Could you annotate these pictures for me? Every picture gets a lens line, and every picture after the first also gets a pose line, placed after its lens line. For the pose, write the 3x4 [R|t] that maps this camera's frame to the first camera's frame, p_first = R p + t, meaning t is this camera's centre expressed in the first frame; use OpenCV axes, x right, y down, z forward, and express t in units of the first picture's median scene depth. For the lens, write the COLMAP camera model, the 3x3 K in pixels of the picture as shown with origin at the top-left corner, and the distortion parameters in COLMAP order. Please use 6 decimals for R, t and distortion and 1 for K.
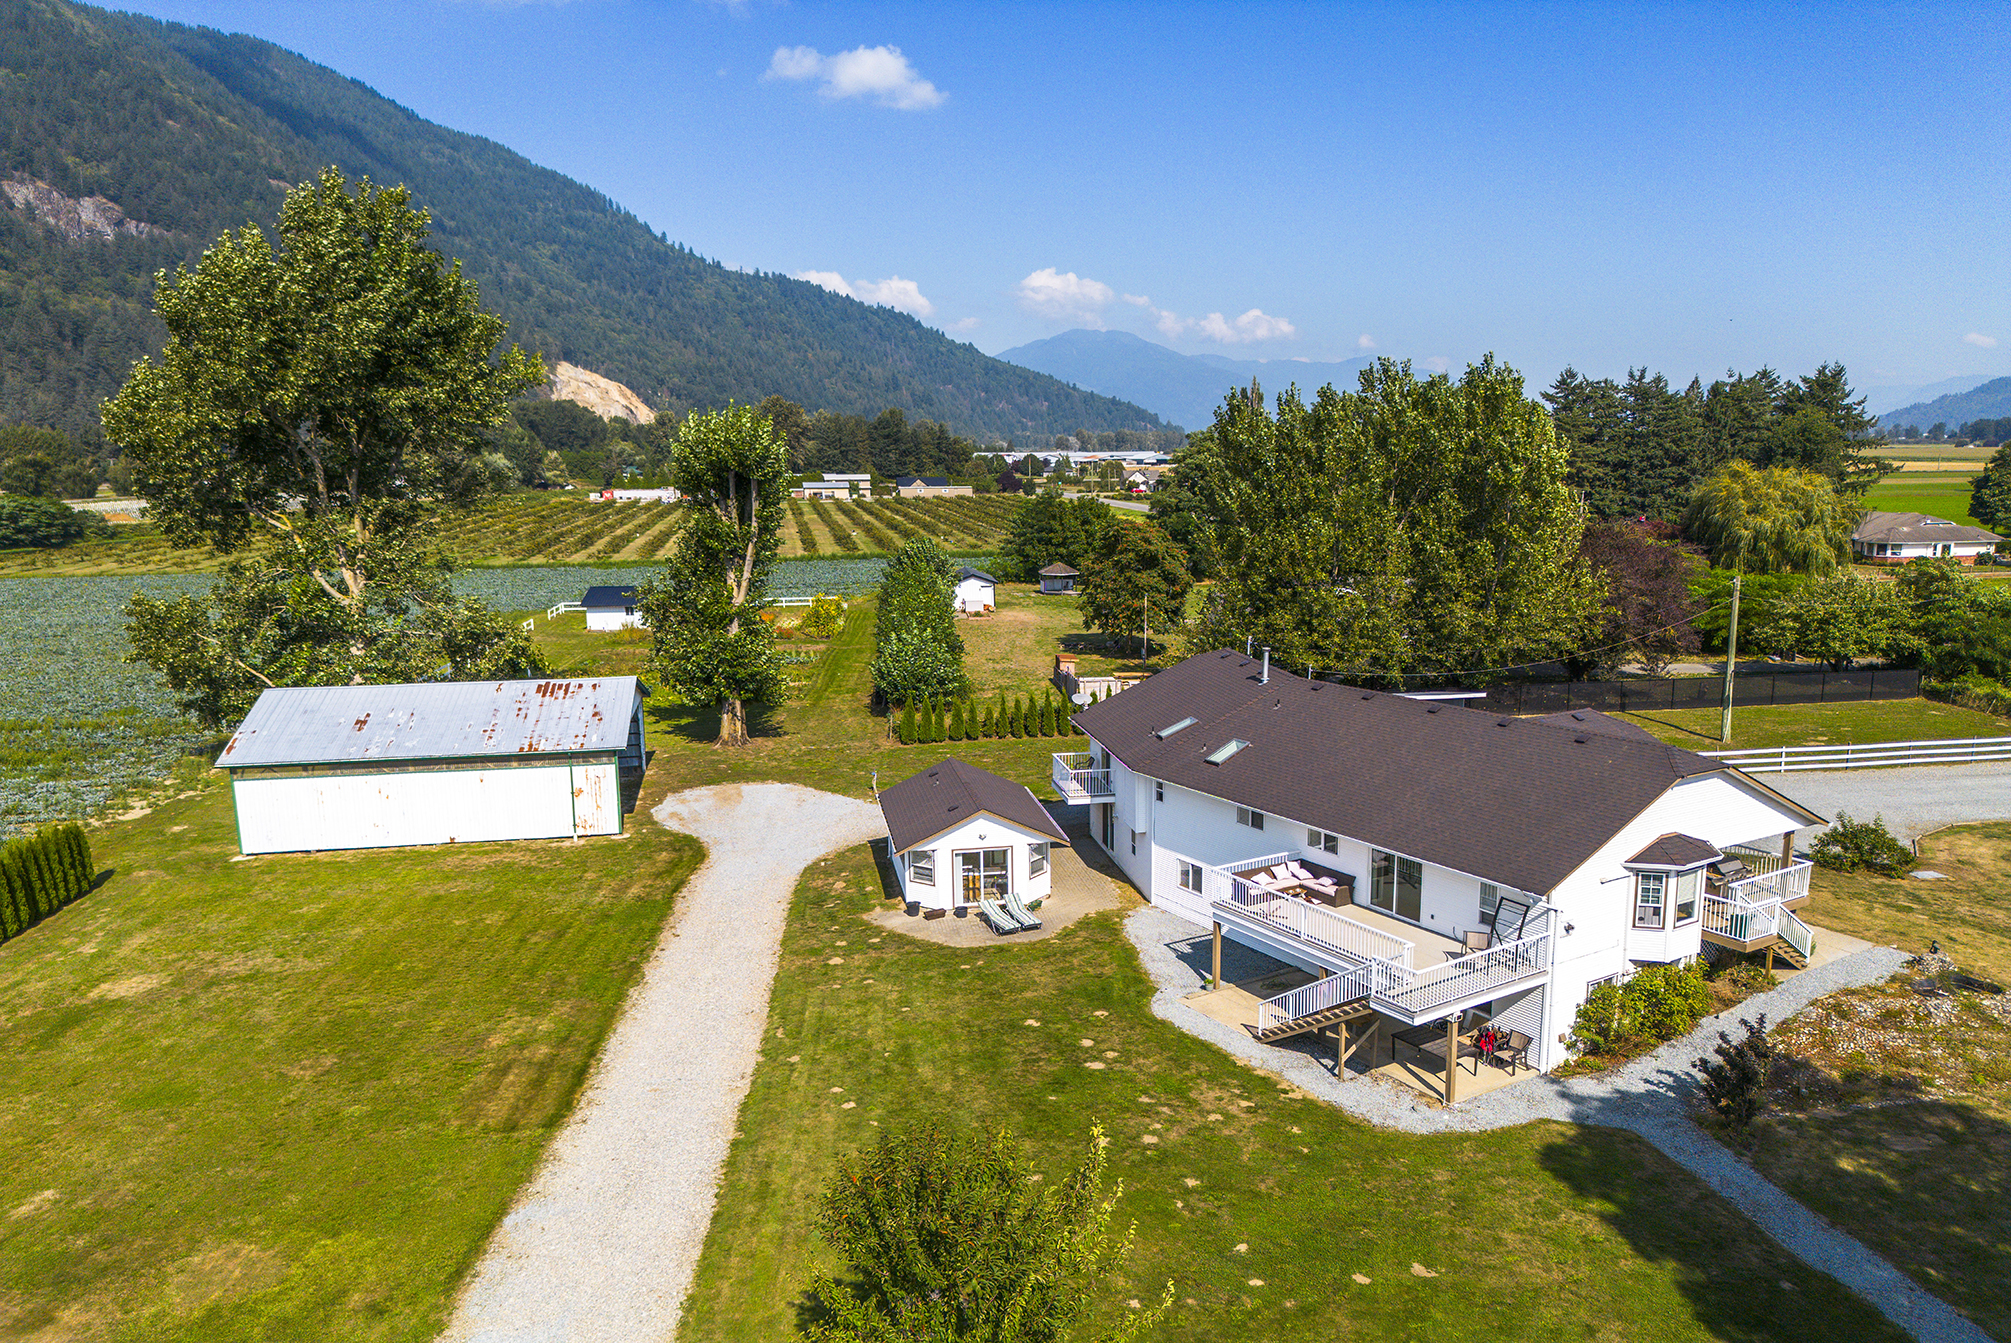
lens RADIAL K [[1419.5, 0, 1010.8], [0, 1419.5, 685.1], [0, 0, 1]] dist [0.054730, -0.056837]
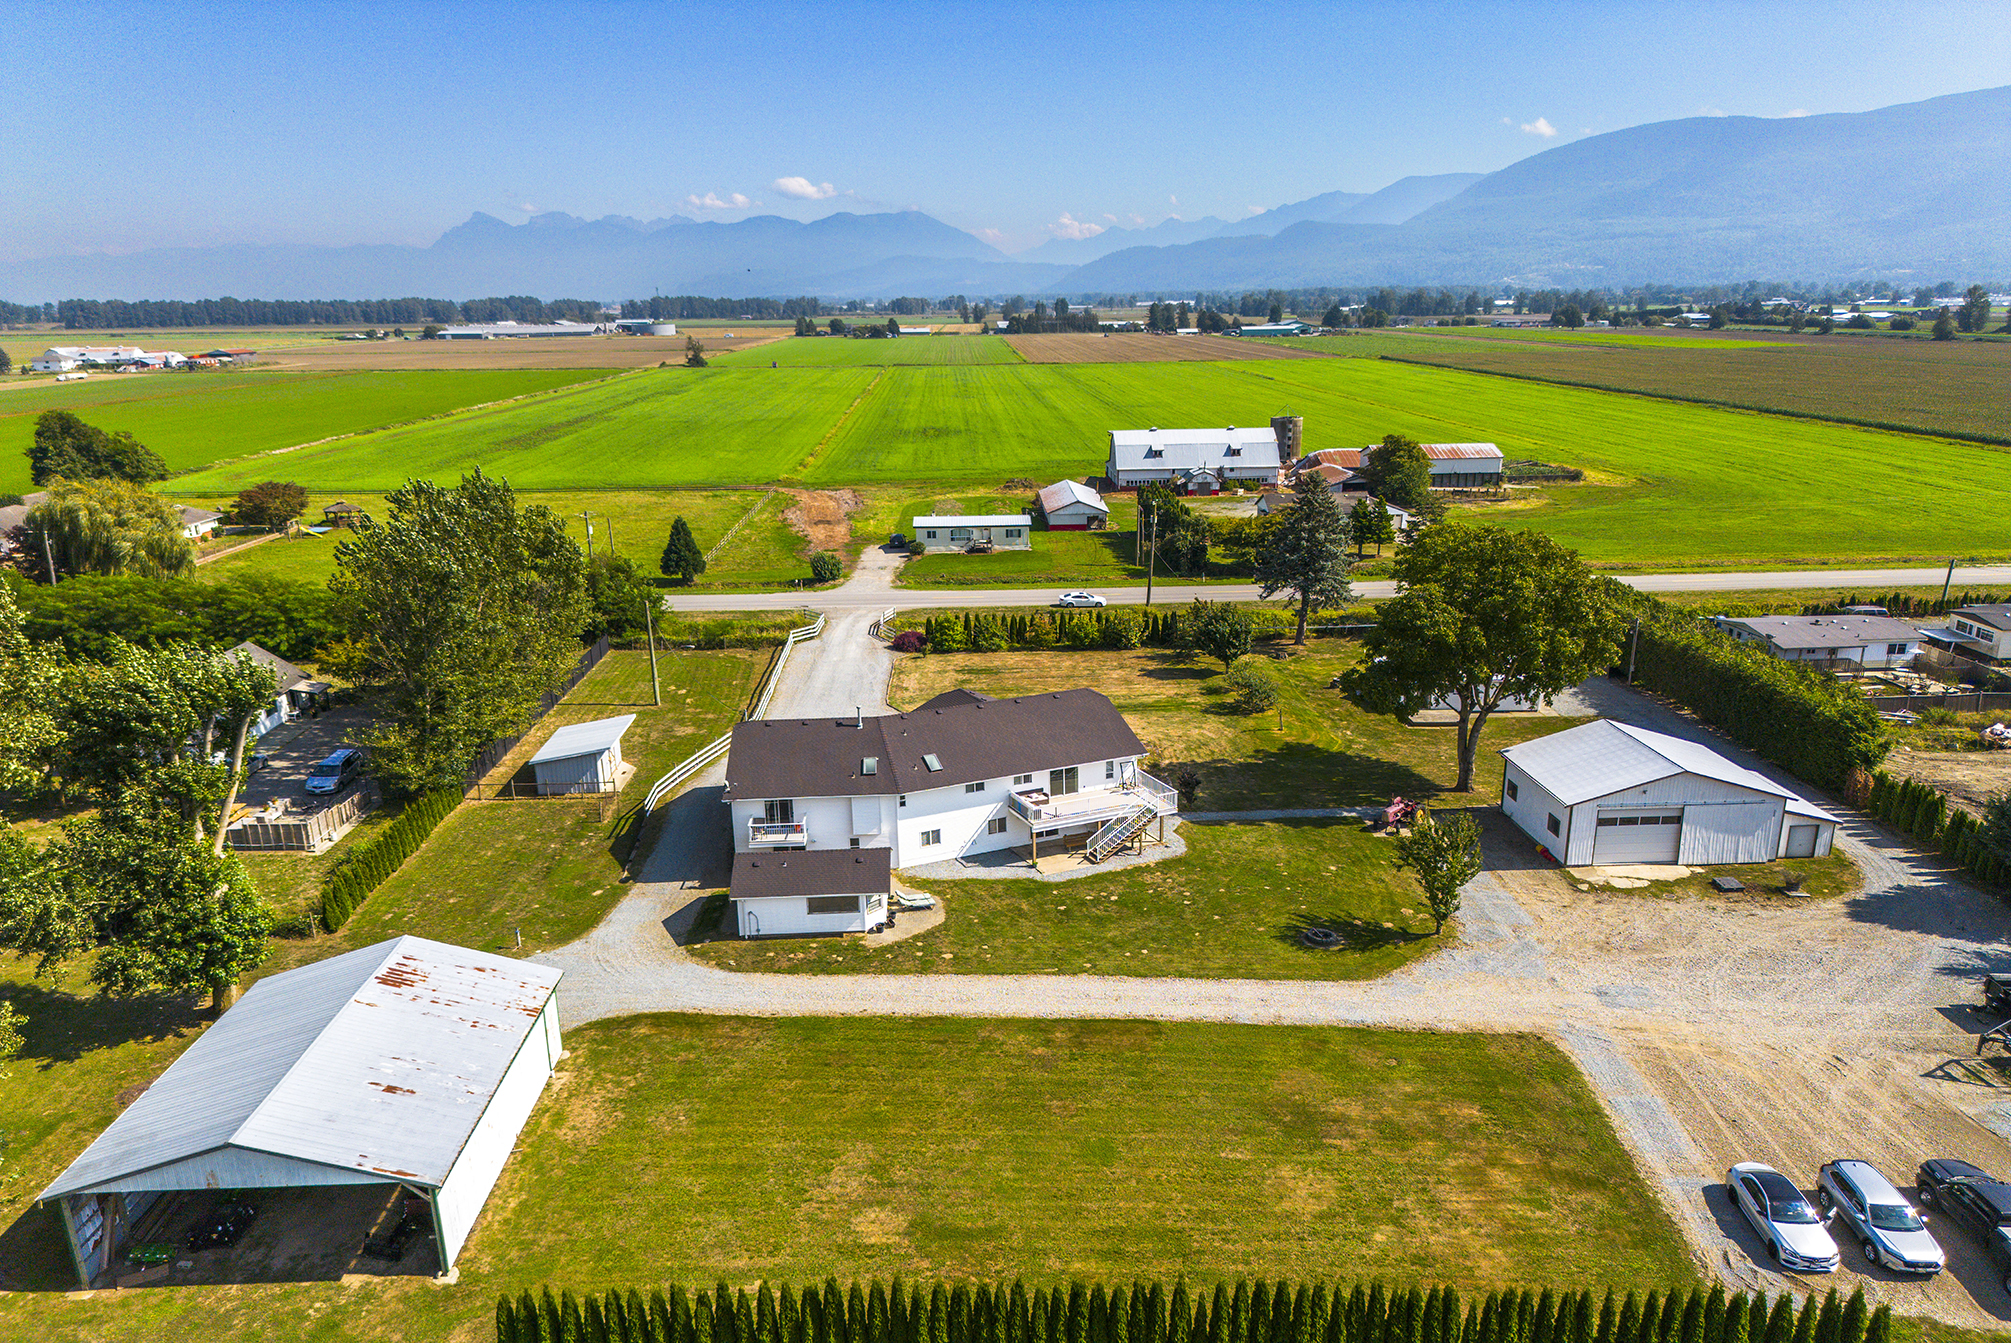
lens RADIAL K [[1378.2, 0, 1012.5], [0, 1378.2, 759.7], [0, 0, 1]] dist [0.079764, -0.053640]
pose [[0.120876, -0.301692, 0.945712, -1.390127], [0.177676, 0.943888, 0.278400, -0.397089], [-0.976637, 0.134378, 0.167697, 0.587416]]
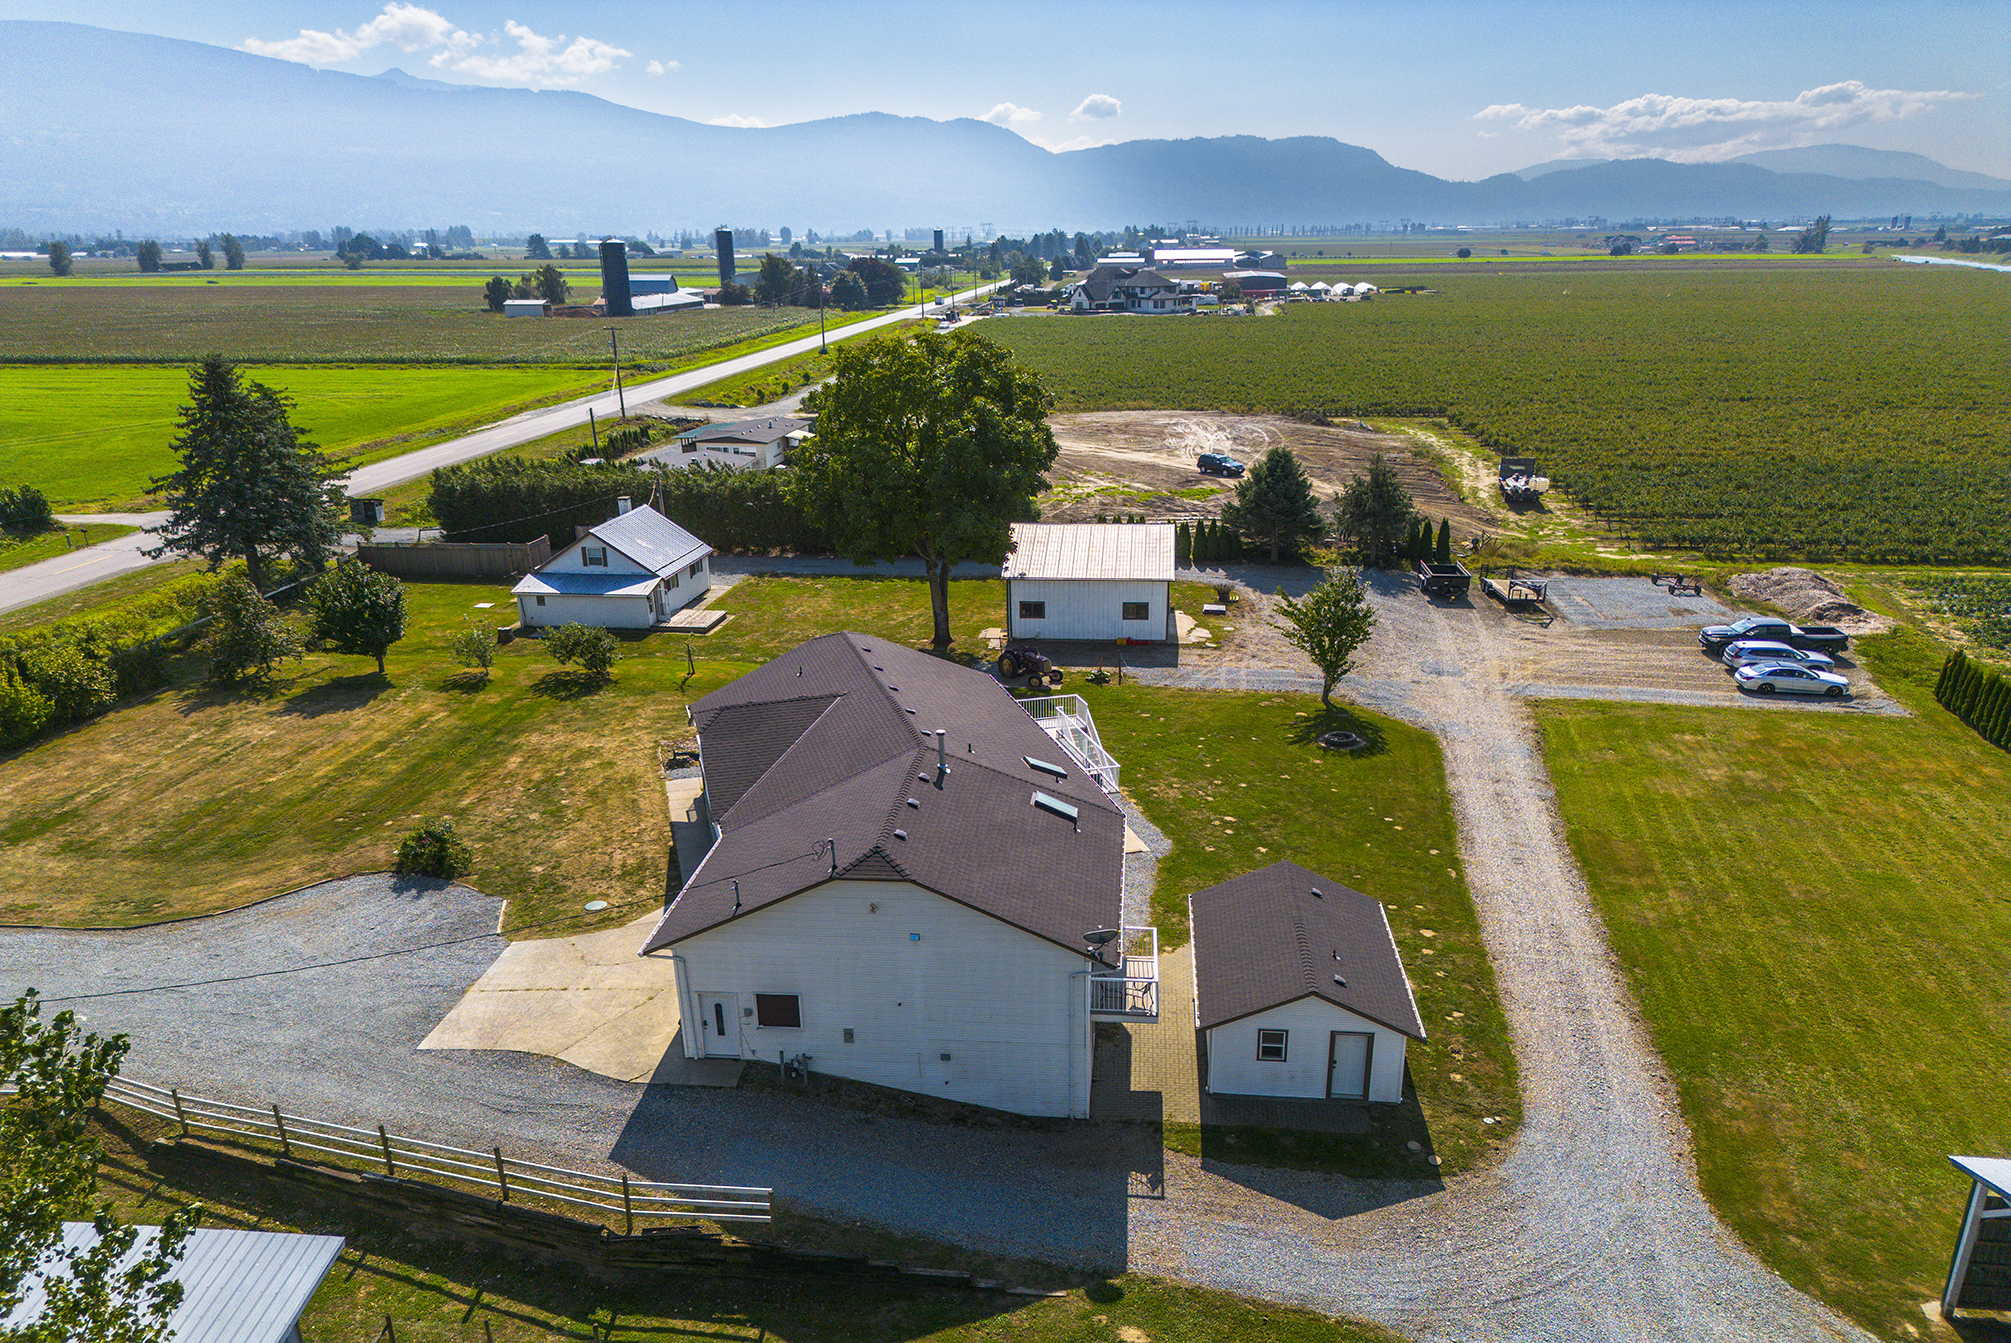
lens RADIAL K [[1419.5, 0, 1010.8], [0, 1419.5, 685.1], [0, 0, 1]] dist [0.054730, -0.056837]
pose [[-0.963730, -0.062922, 0.259356, -0.079818], [0.063457, 0.889912, 0.451697, -0.451600], [-0.259225, 0.451772, -0.853642, 1.778212]]
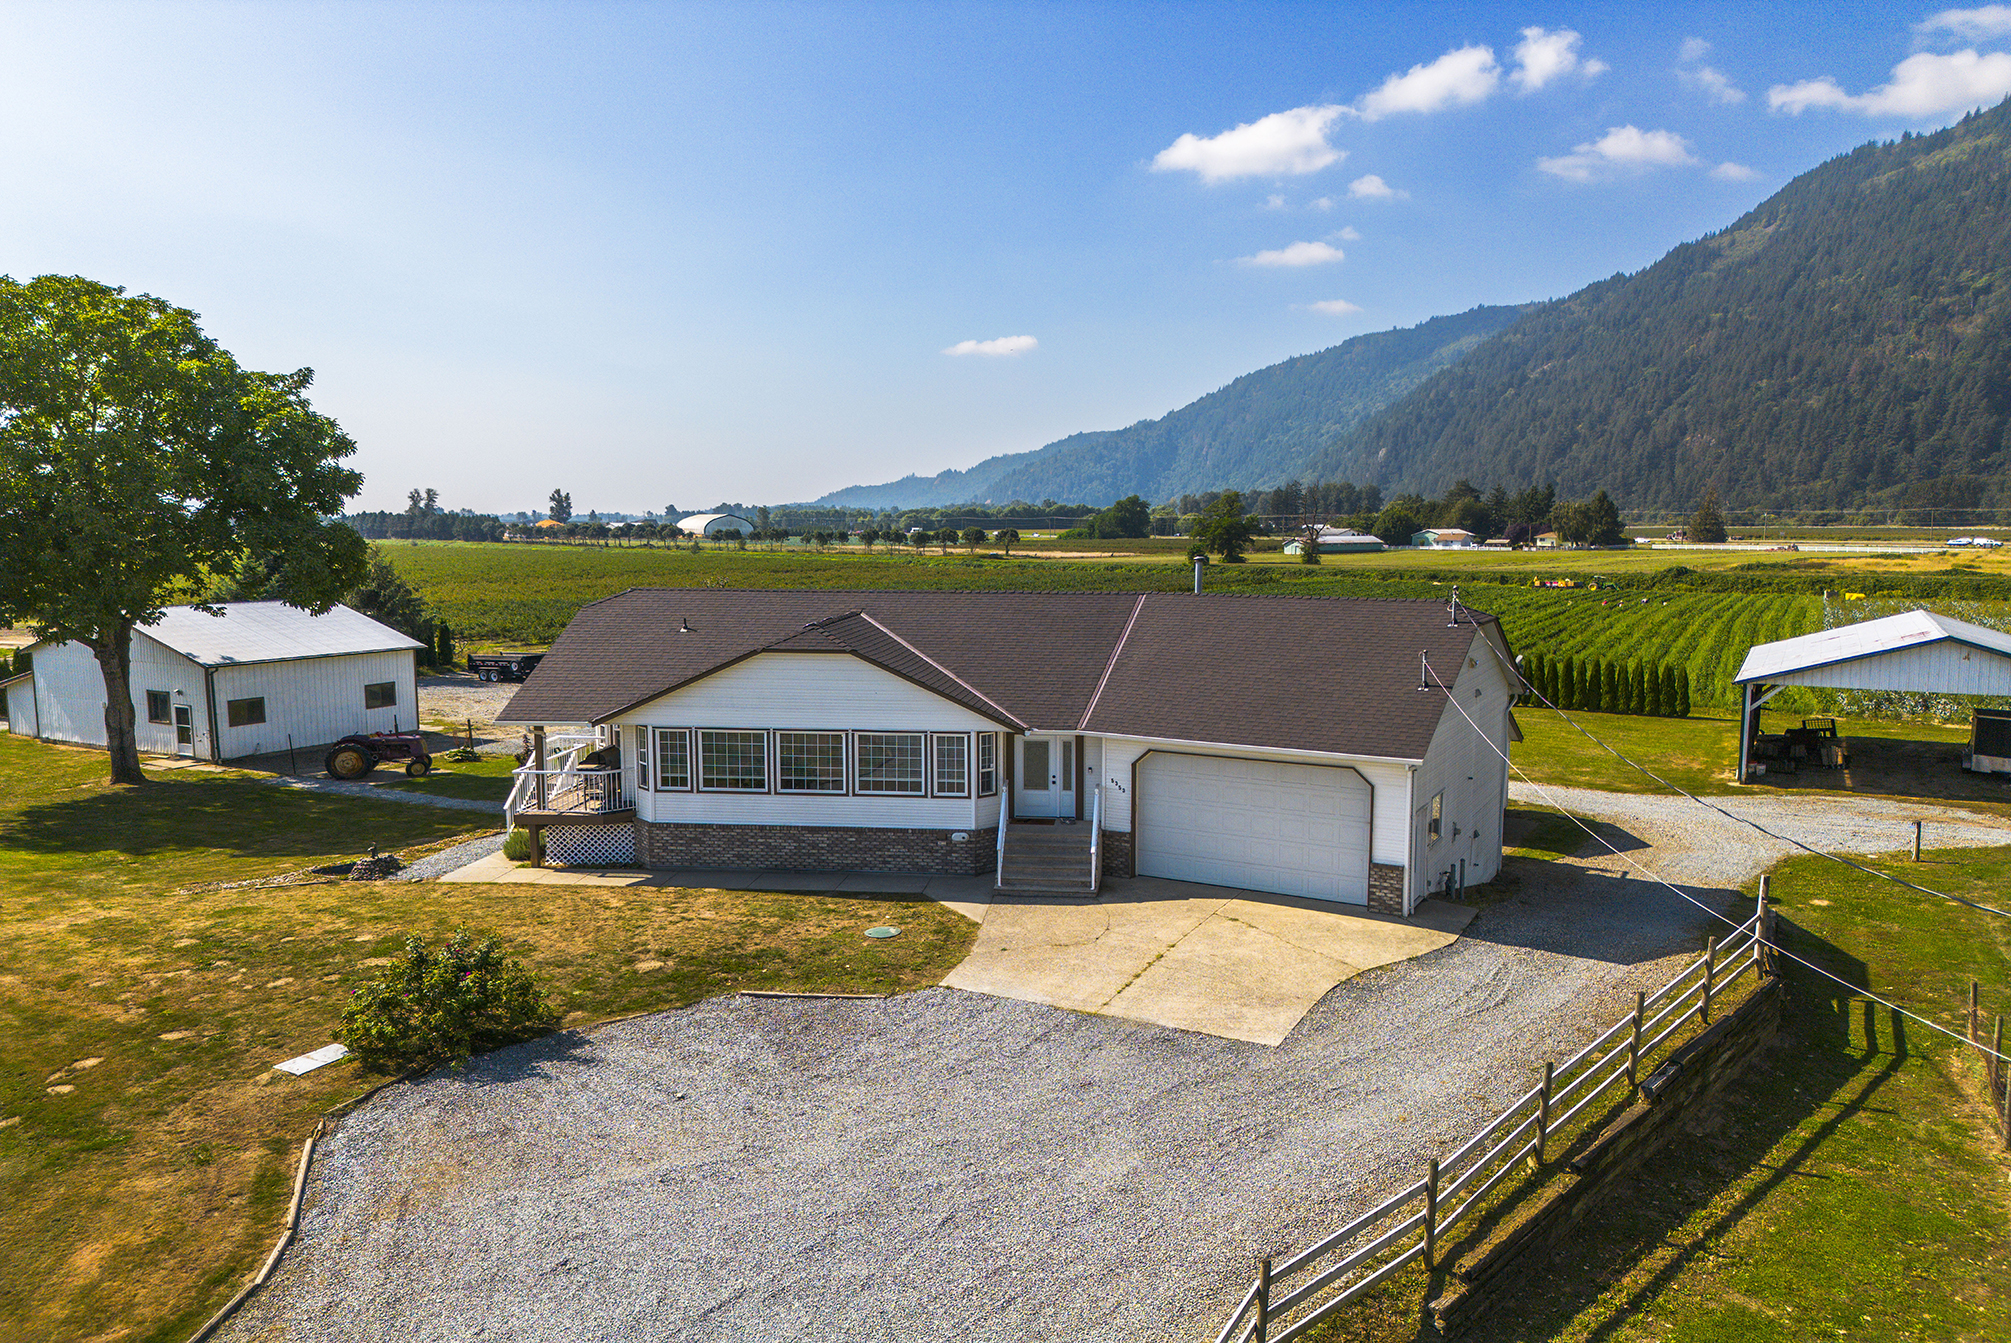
lens RADIAL K [[1416.2, 0, 1012.6], [0, 1416.2, 701.4], [0, 0, 1]] dist [0.053470, -0.047795]
pose [[-0.635255, 0.104254, -0.765234, 0.849708], [-0.123389, 0.964419, 0.233820, -0.116788], [0.762382, 0.242957, -0.599788, 1.441491]]
